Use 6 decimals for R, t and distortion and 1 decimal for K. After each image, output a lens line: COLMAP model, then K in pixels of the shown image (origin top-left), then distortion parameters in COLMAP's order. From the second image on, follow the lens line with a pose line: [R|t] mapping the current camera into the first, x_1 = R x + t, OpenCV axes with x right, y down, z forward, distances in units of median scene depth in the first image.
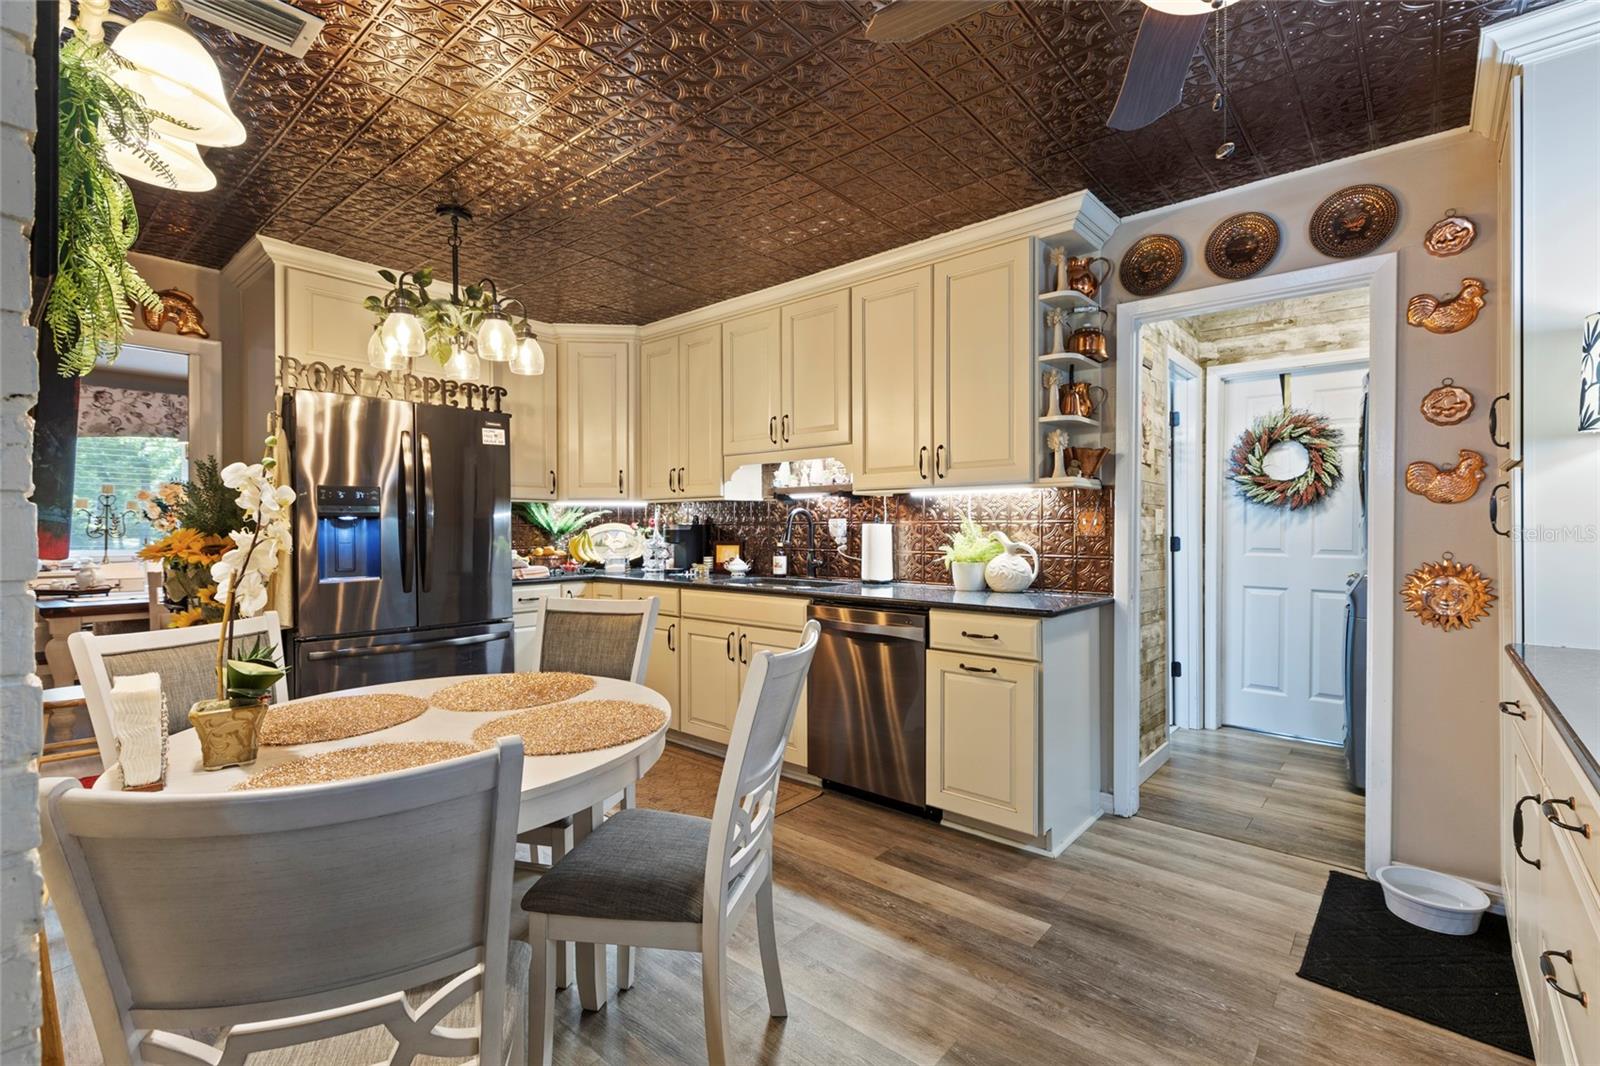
lens RADIAL K [[718.8, 0, 820.7], [0, 718.8, 529.6], [0, 0, 1]] dist [0.004287, -0.000291]
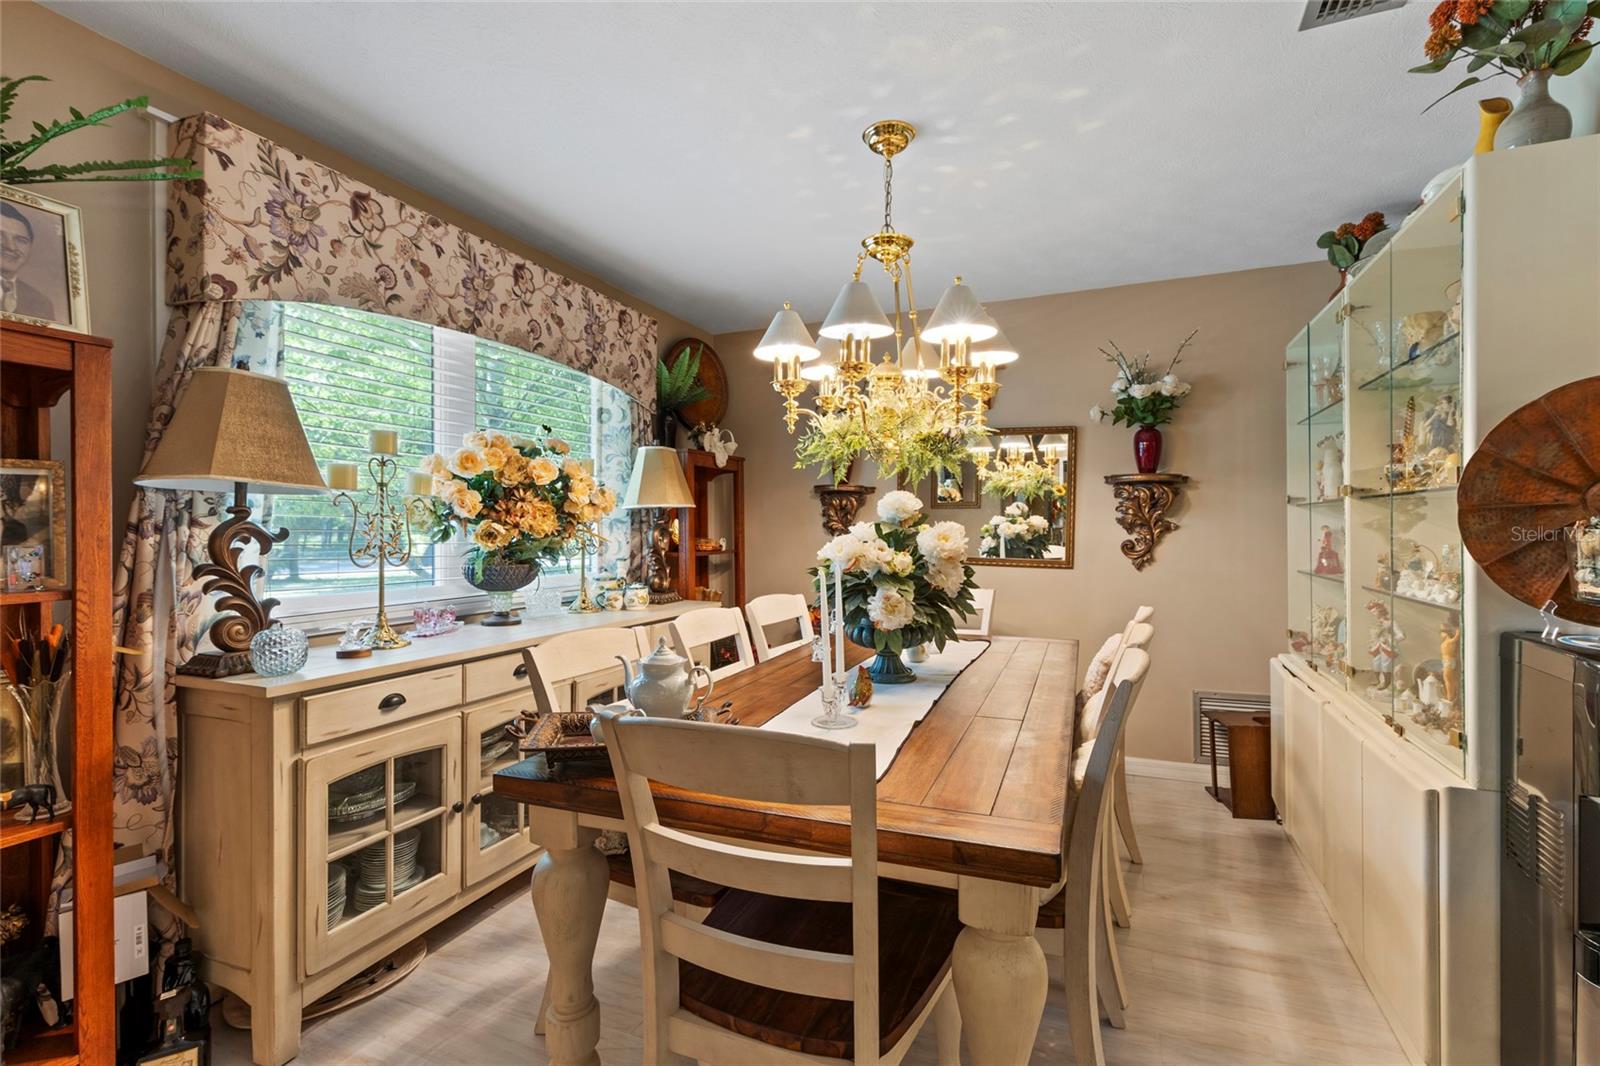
lens RADIAL K [[718.8, 0, 802.3], [0, 718.8, 533.5], [0, 0, 1]] dist [0.004287, -0.000291]
pose [[0.953326, 0.001909, 0.301937, -1.320797], [-0.002249, 0.999997, 0.000779, -0.012454], [-0.301935, -0.001422, 0.953327, 0.824955]]
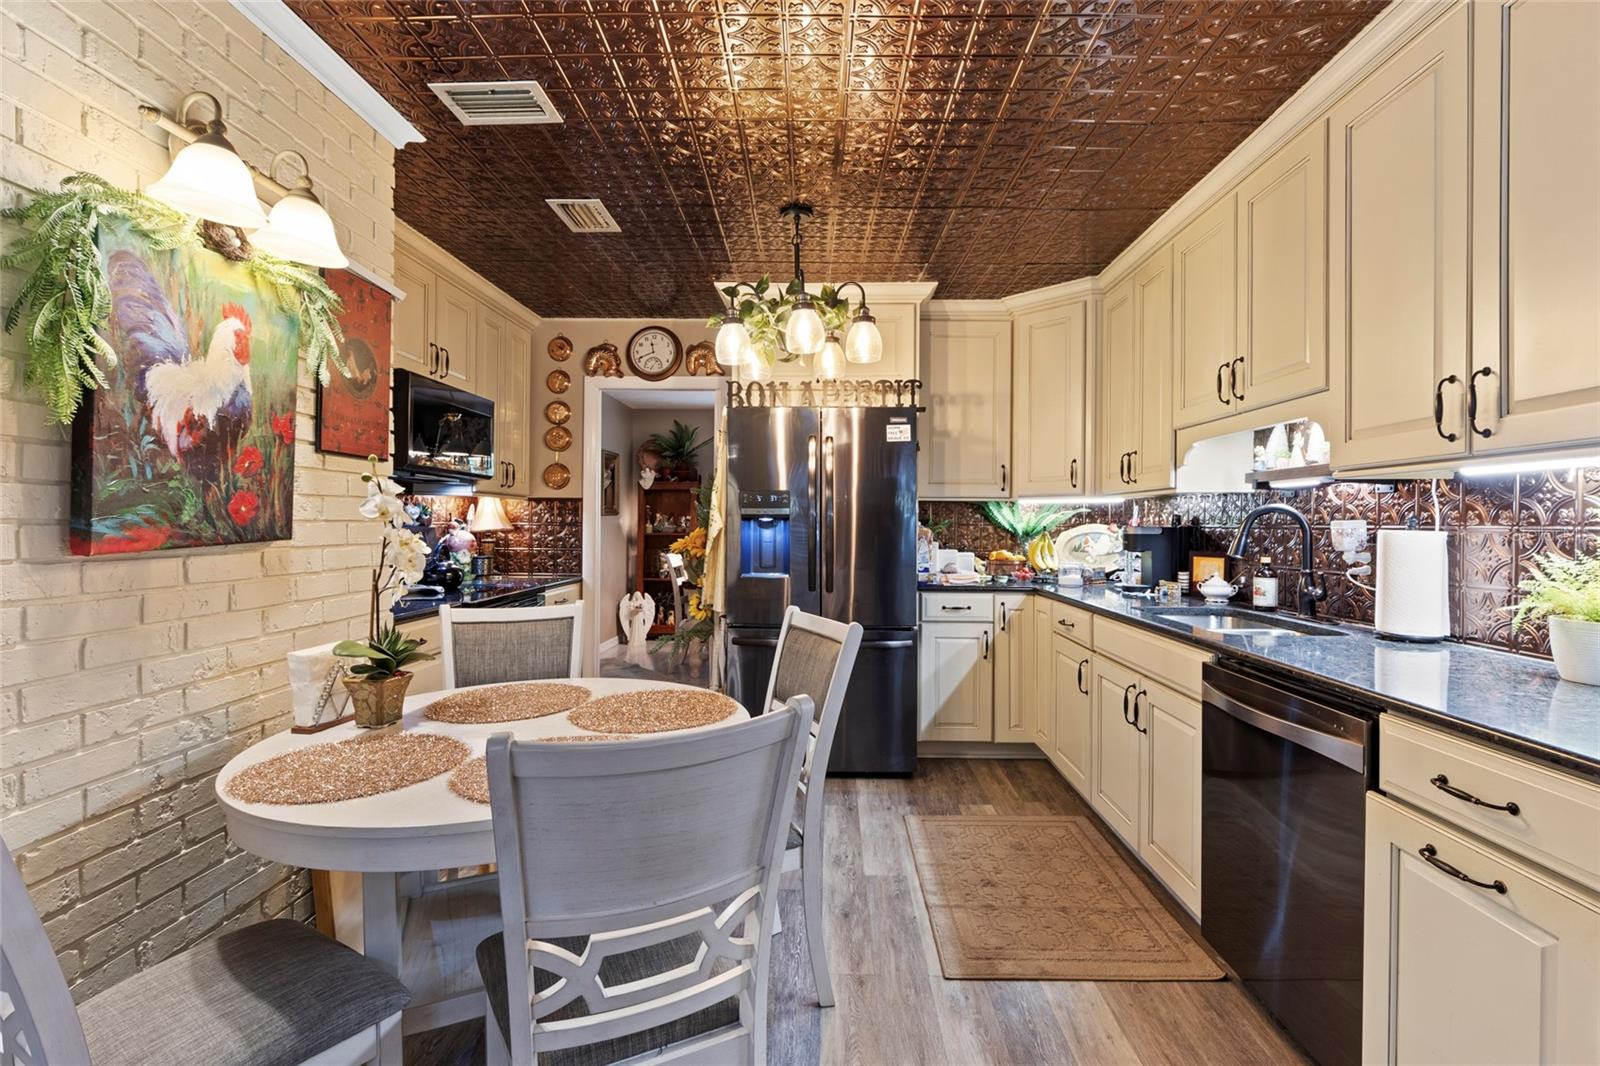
lens RADIAL K [[741.6, 0, 806.7], [0, 741.6, 525.6], [0, 0, 1]] dist [-0.004513, -0.000152]
pose [[0.622232, 0.007660, -0.782795, 0.232123], [-0.009466, 0.999953, 0.002260, -0.008550], [0.782776, 0.006004, 0.622275, 0.296759]]
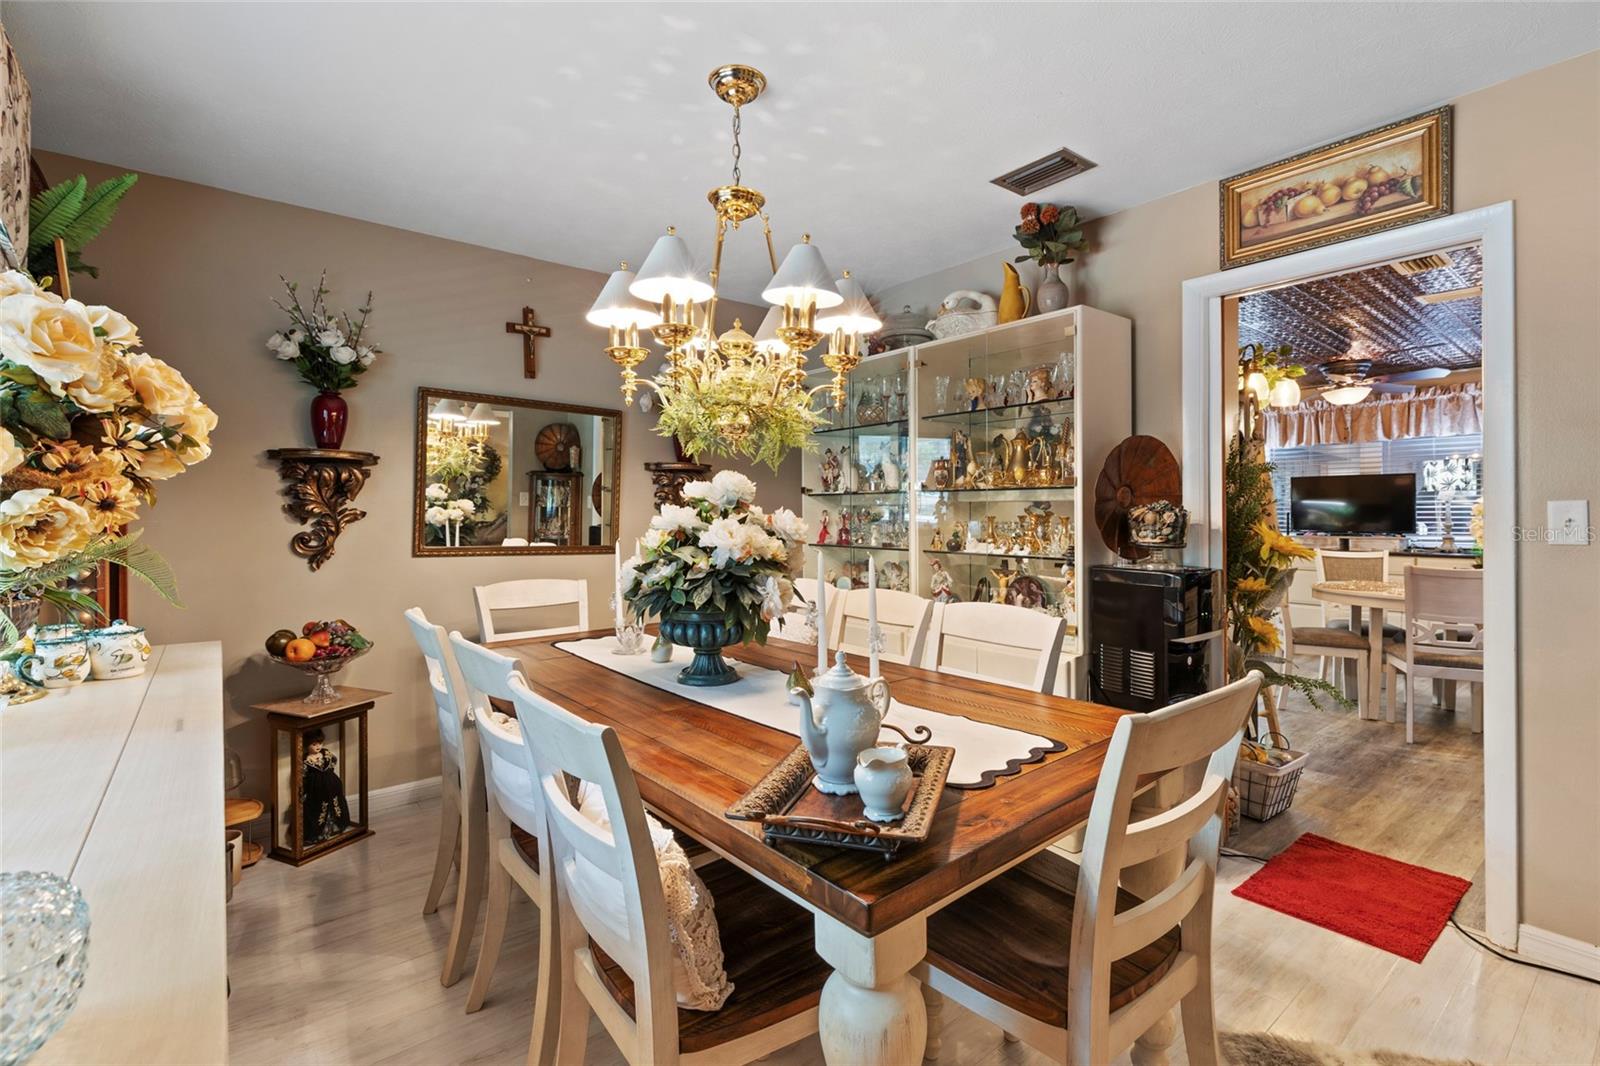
lens RADIAL K [[718.8, 0, 807.4], [0, 718.8, 506.4], [0, 0, 1]] dist [0.004287, -0.000291]
pose [[0.189575, 0.005274, 0.981852, -1.639273], [0.006991, 0.999953, -0.006721, -0.022032], [-0.981841, 0.008138, 0.189529, 1.222465]]
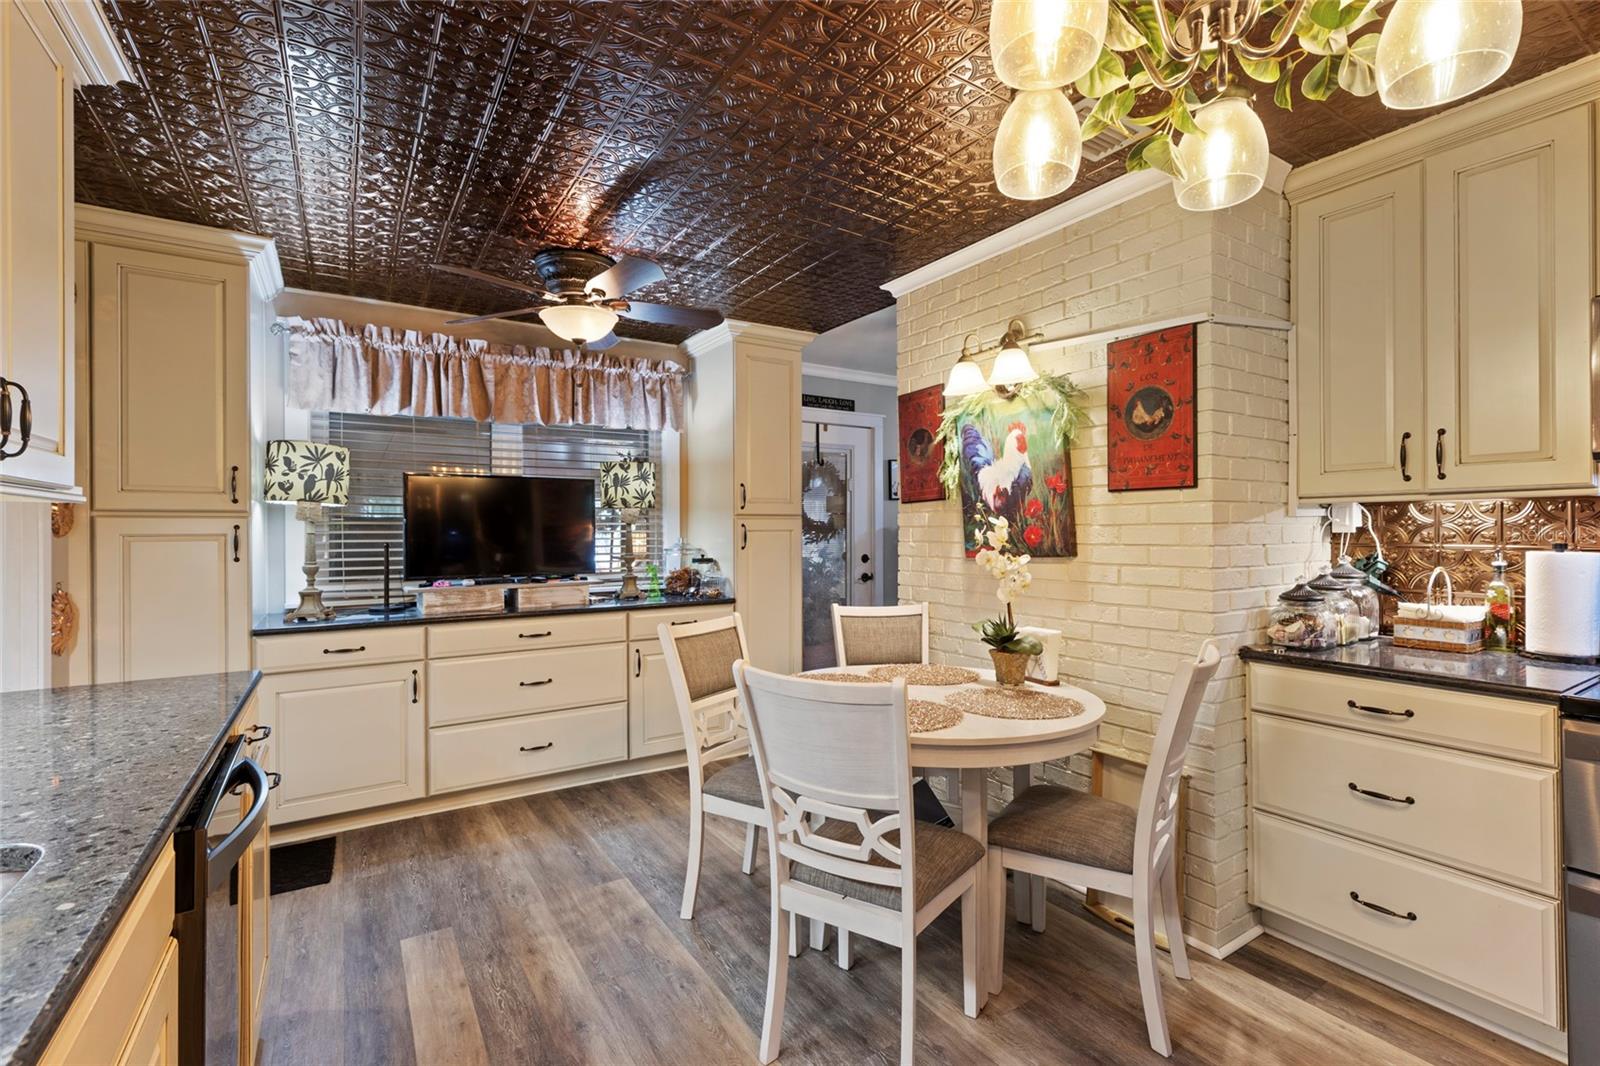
lens RADIAL K [[718.8, 0, 805.4], [0, 718.8, 520.9], [0, 0, 1]] dist [0.004287, -0.000291]
pose [[-0.954842, 0.011235, 0.296902, -0.327743], [0.008170, 0.999900, -0.011561, -0.023956], [-0.297002, -0.008613, -0.954838, 1.079870]]
